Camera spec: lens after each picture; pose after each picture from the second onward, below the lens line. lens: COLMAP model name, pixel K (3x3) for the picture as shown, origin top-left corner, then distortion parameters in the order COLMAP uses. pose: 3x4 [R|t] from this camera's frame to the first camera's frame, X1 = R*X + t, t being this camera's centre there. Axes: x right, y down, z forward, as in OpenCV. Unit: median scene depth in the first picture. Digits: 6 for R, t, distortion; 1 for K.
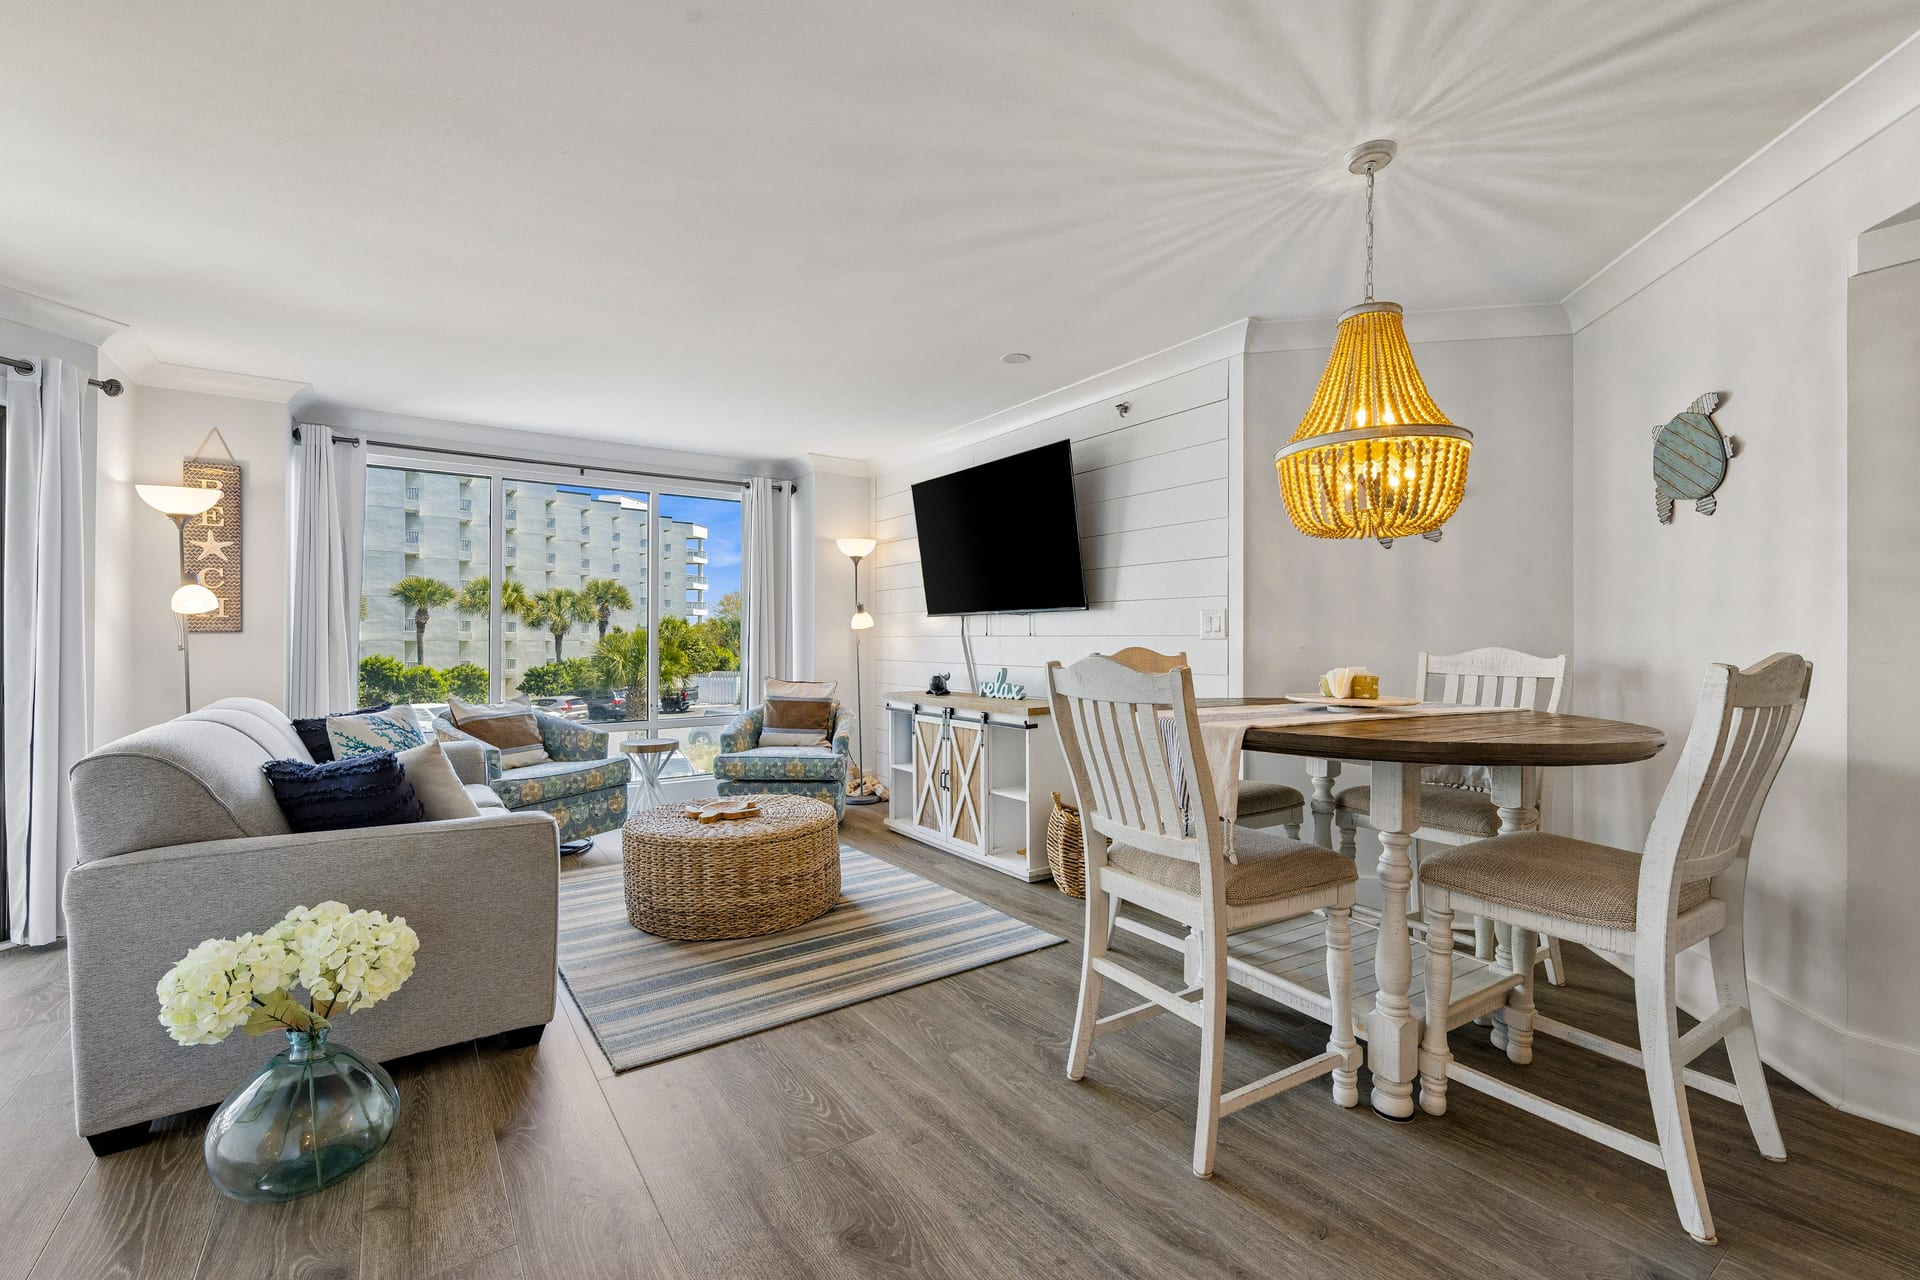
lens RADIAL K [[816.6, 0, 968.5], [0, 816.6, 637.0], [0, 0, 1]] dist [0.009358, -0.001549]
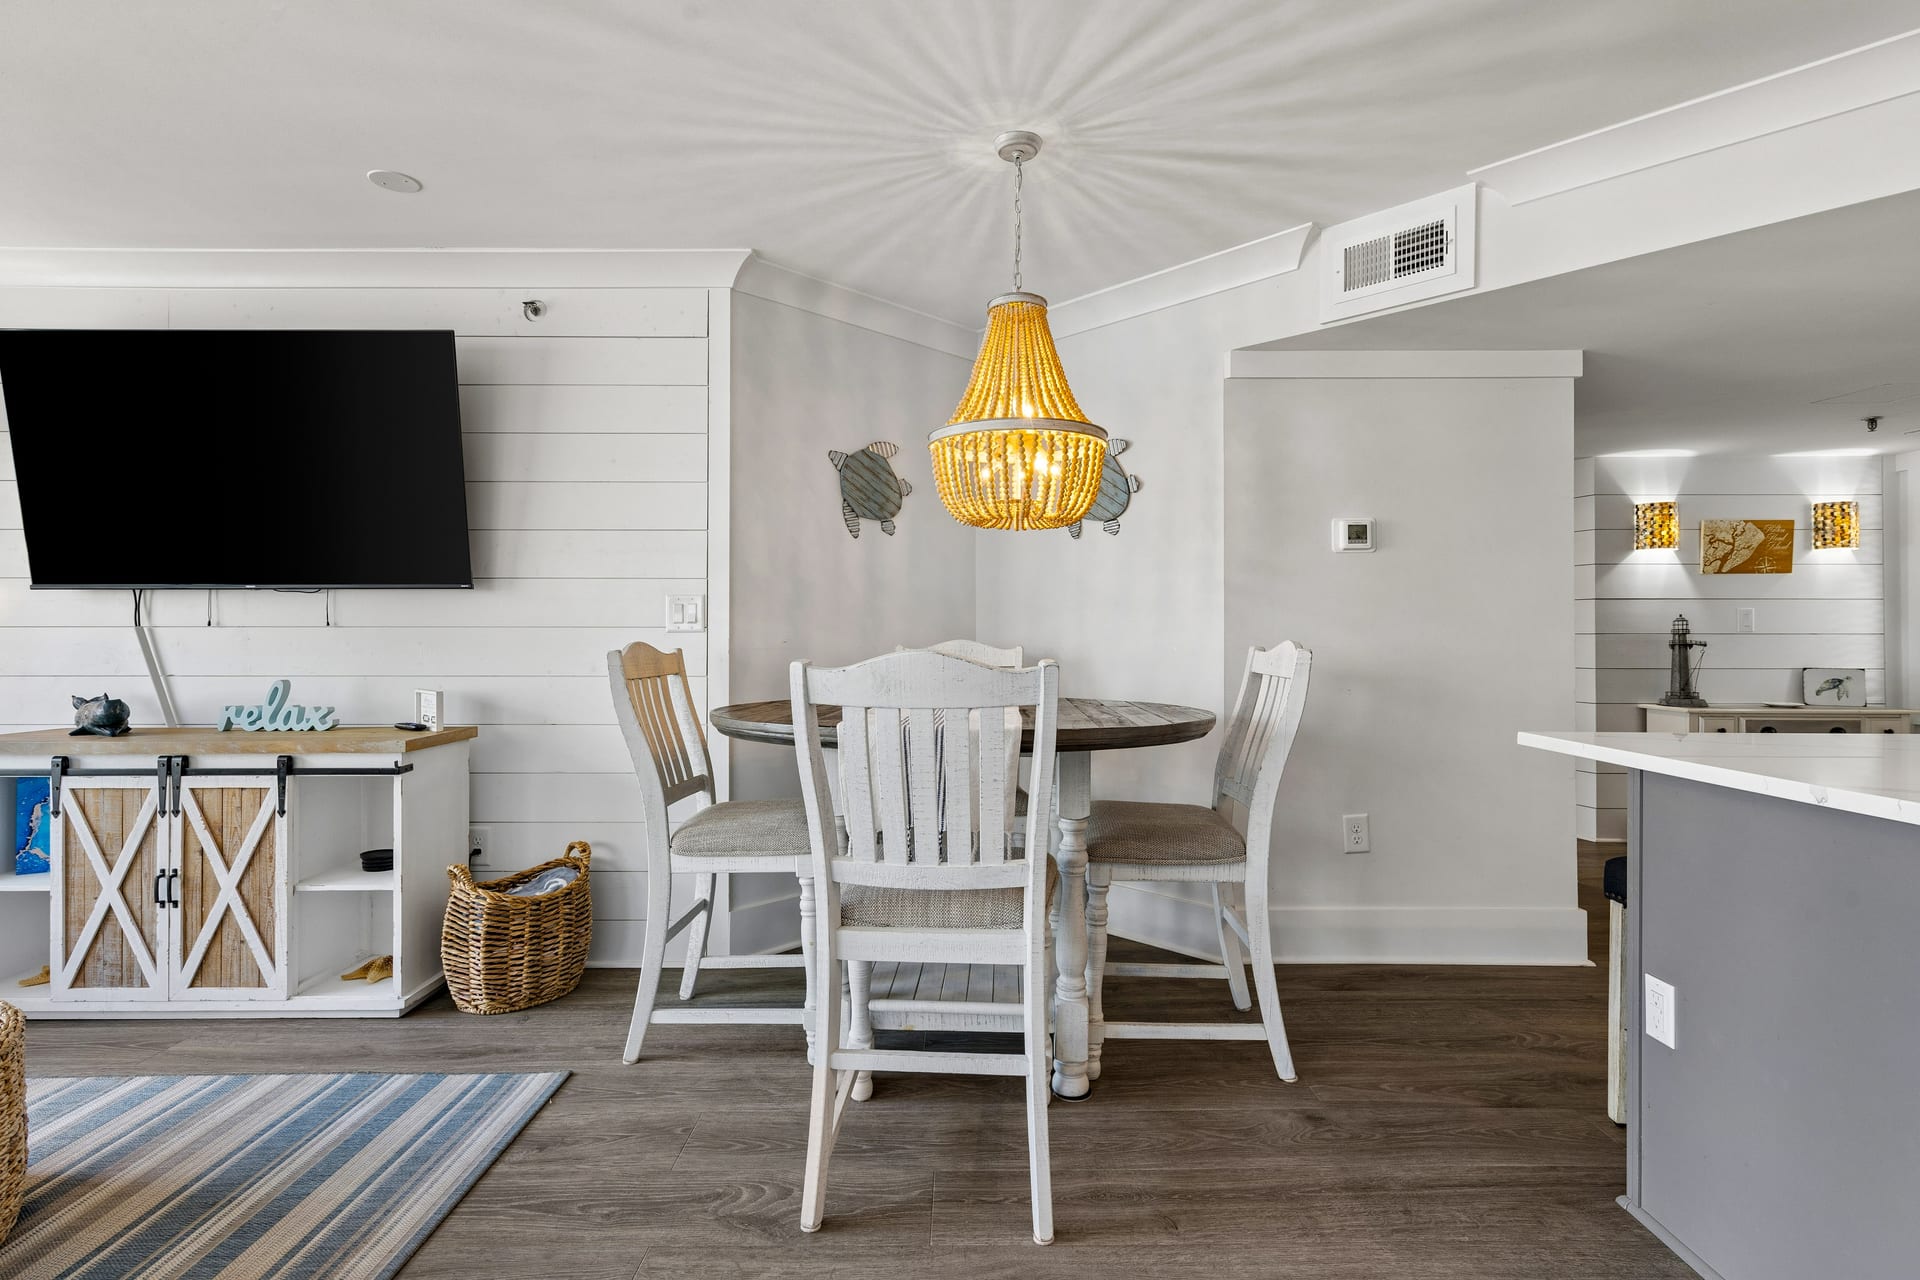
lens RADIAL K [[939.1, 0, 964.2], [0, 939.1, 629.4], [0, 0, 1]] dist [0.004359, 0.000324]
pose [[0.575873, 0.004901, 0.817524, -0.261788], [-0.002546, 0.999988, -0.004201, 0.002943], [-0.817535, 0.000337, 0.575879, 0.218150]]
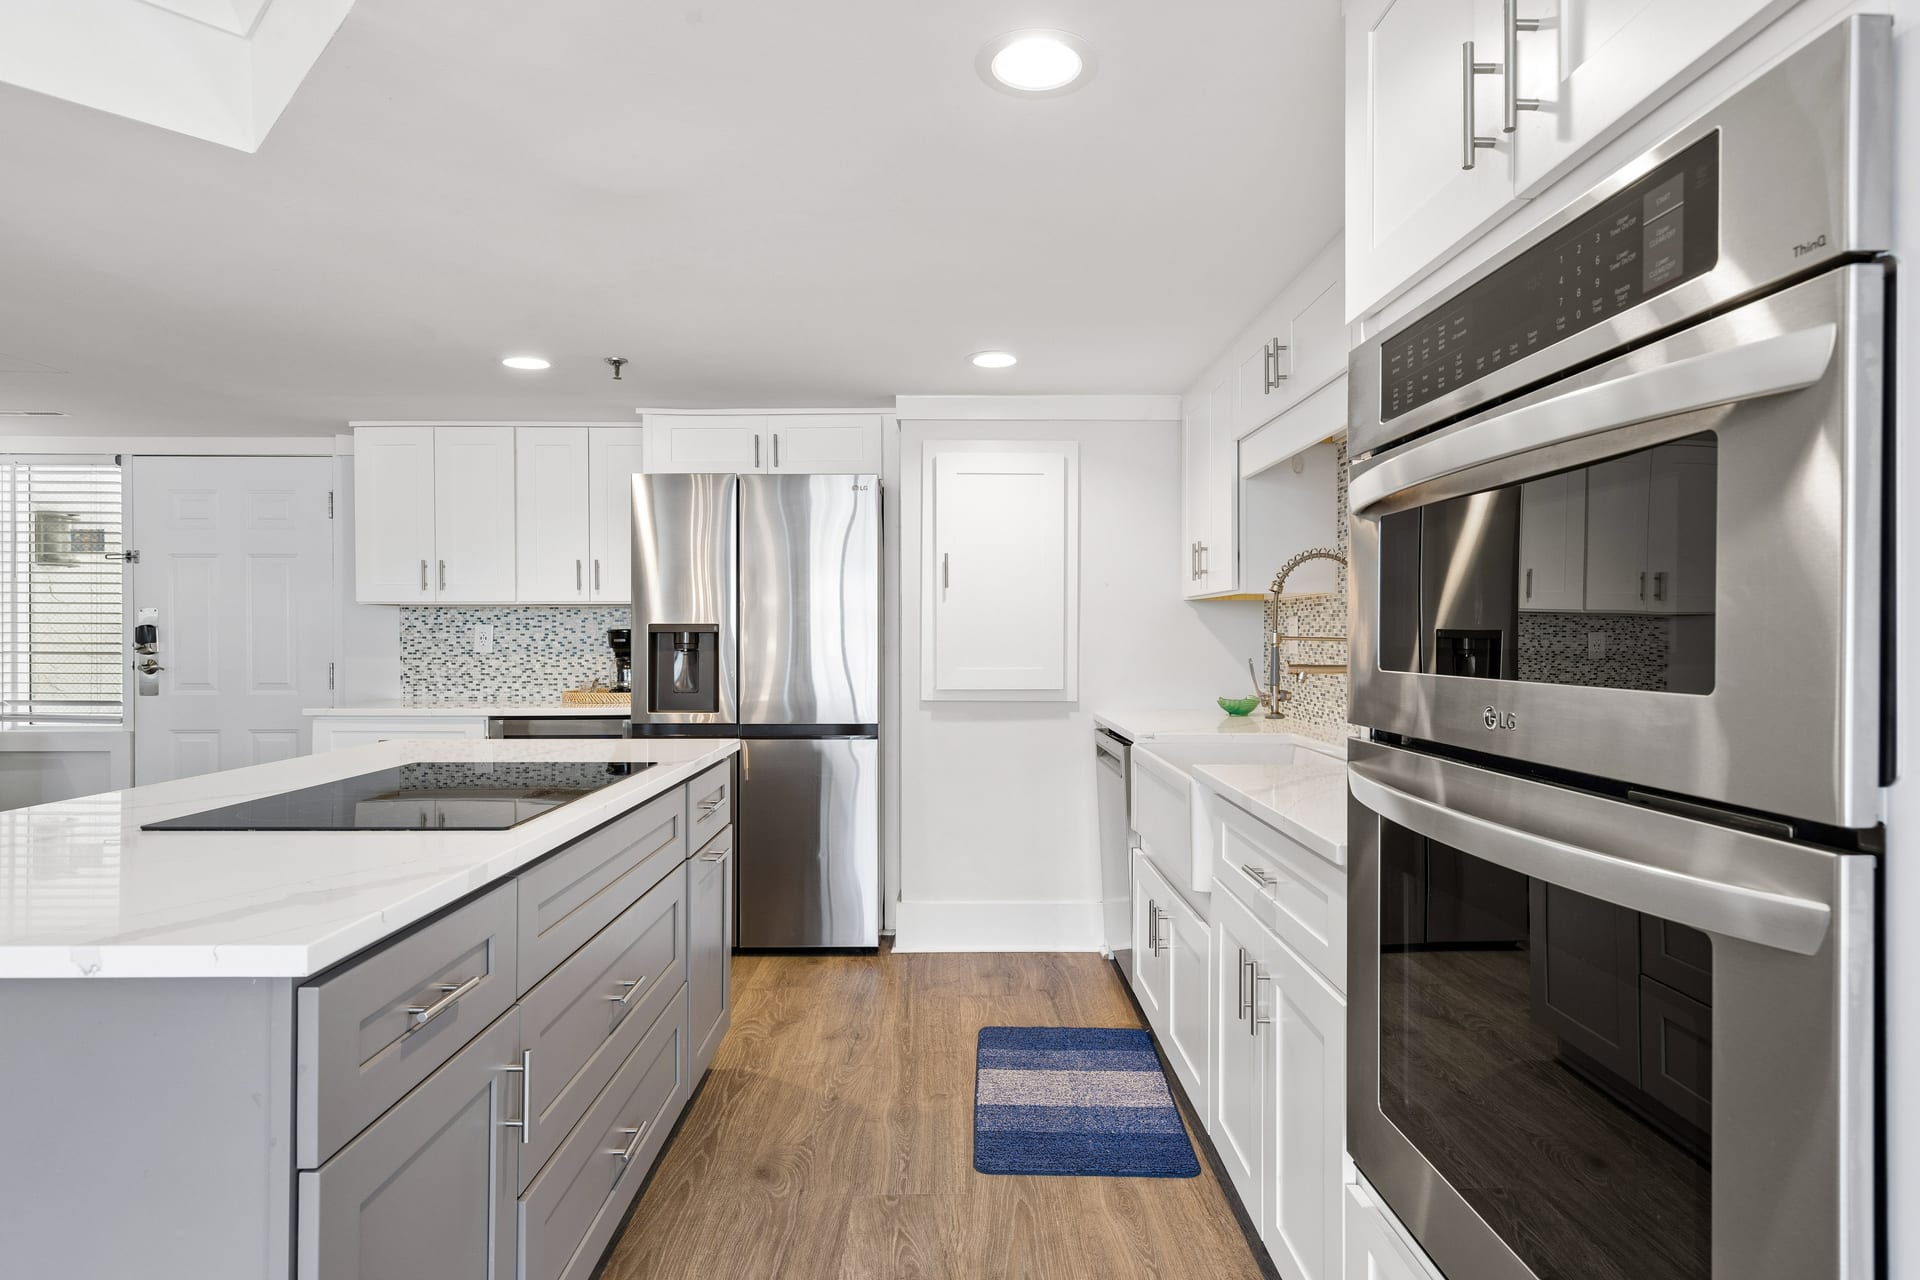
lens RADIAL K [[1020.2, 0, 966.5], [0, 1020.2, 639.7], [0, 0, 1]] dist [0.005764, -0.003270]
pose [[-0.826349, -0.004103, 0.563144, -0.098384], [-0.003922, 0.999991, 0.001532, -0.013994], [-0.563145, -0.000942, -0.826357, 0.242057]]
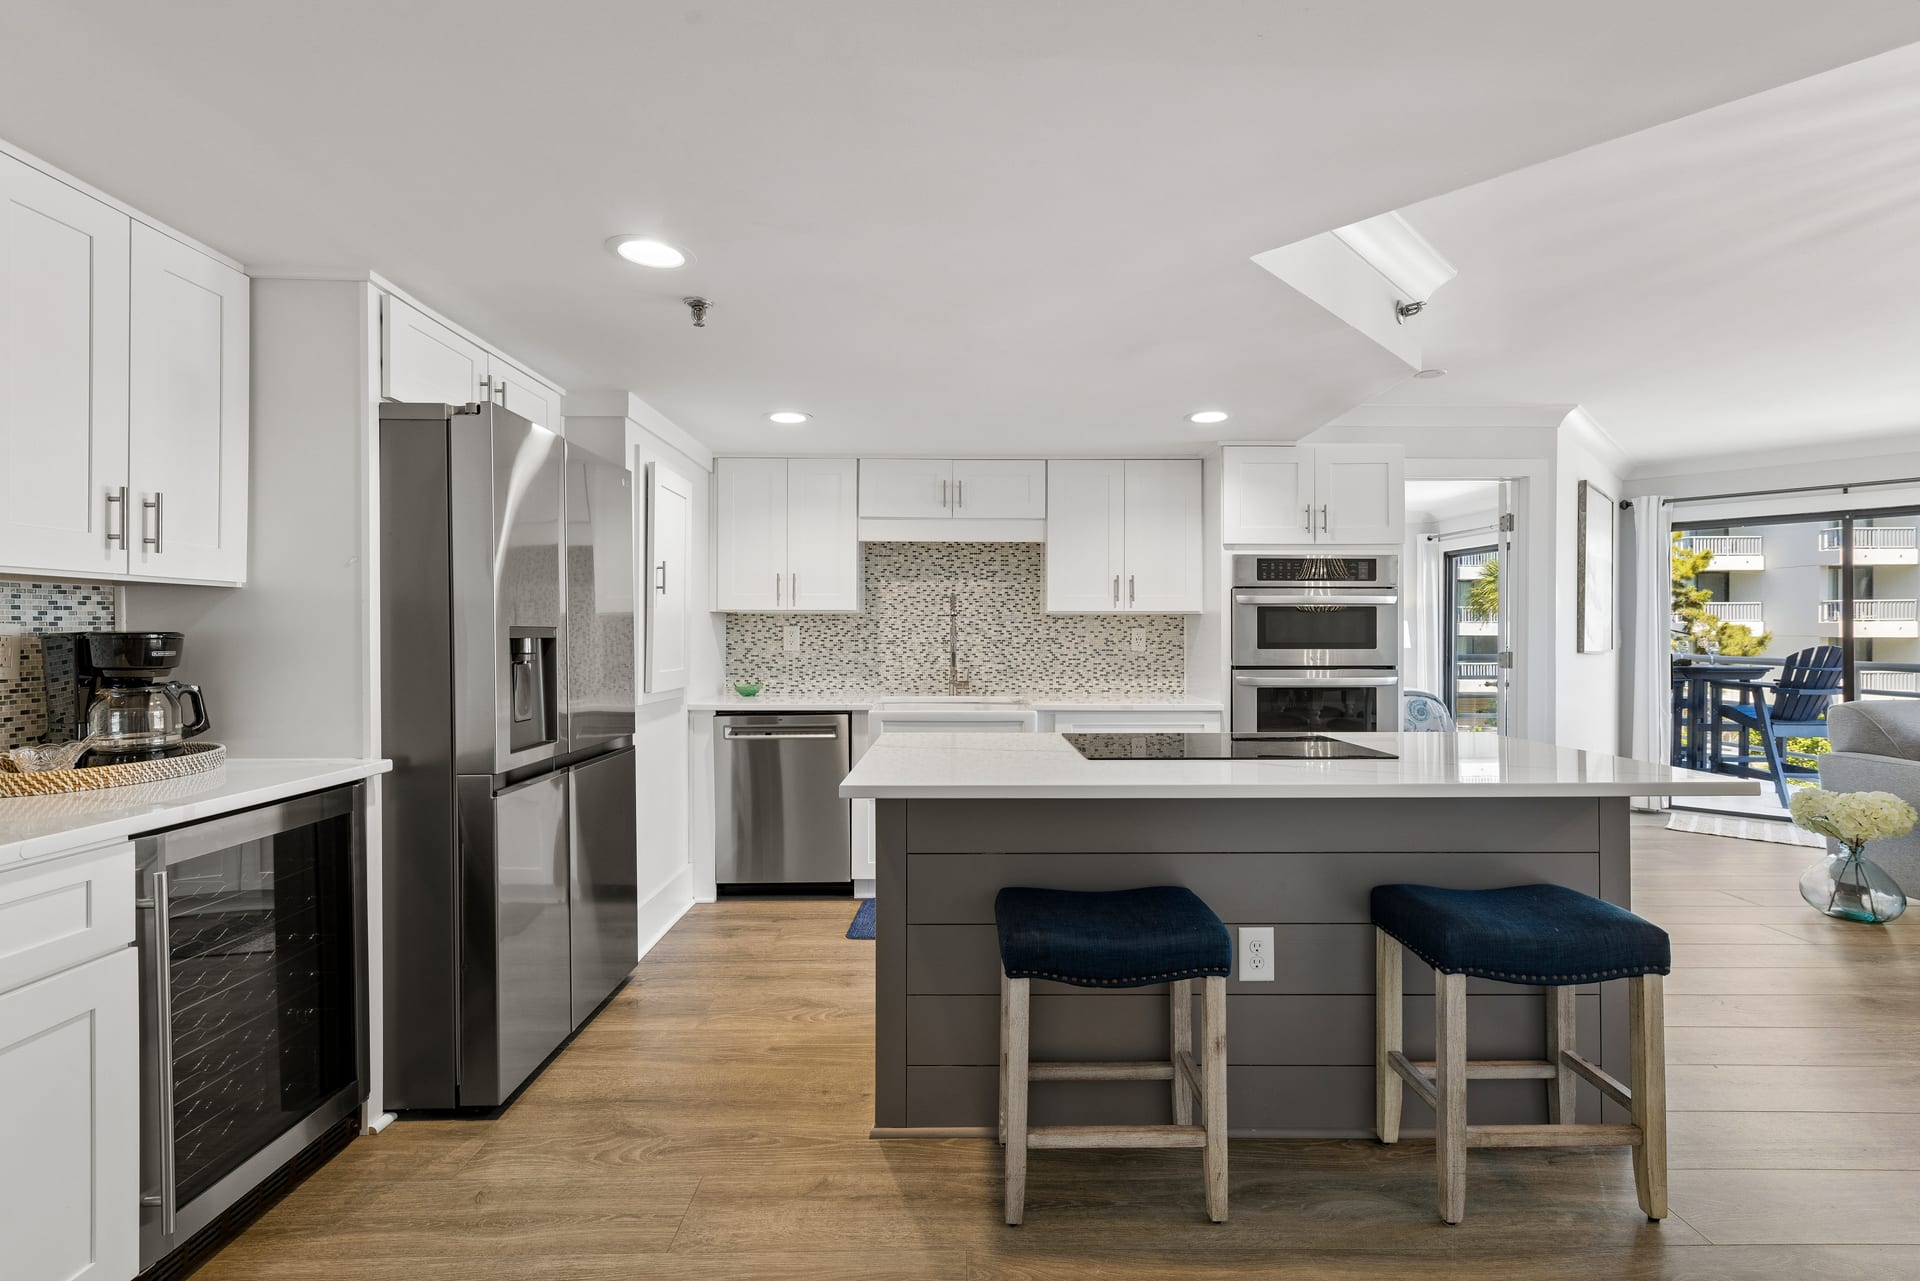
lens RADIAL K [[858.8, 0, 970.3], [0, 858.8, 638.3], [0, 0, 1]] dist [0.006789, -0.000983]
pose [[-0.562783, 0.001909, -0.826602, 0.976703], [0.002516, 0.999997, 0.000596, -0.018054], [0.826601, -0.001744, -0.562786, 0.181375]]
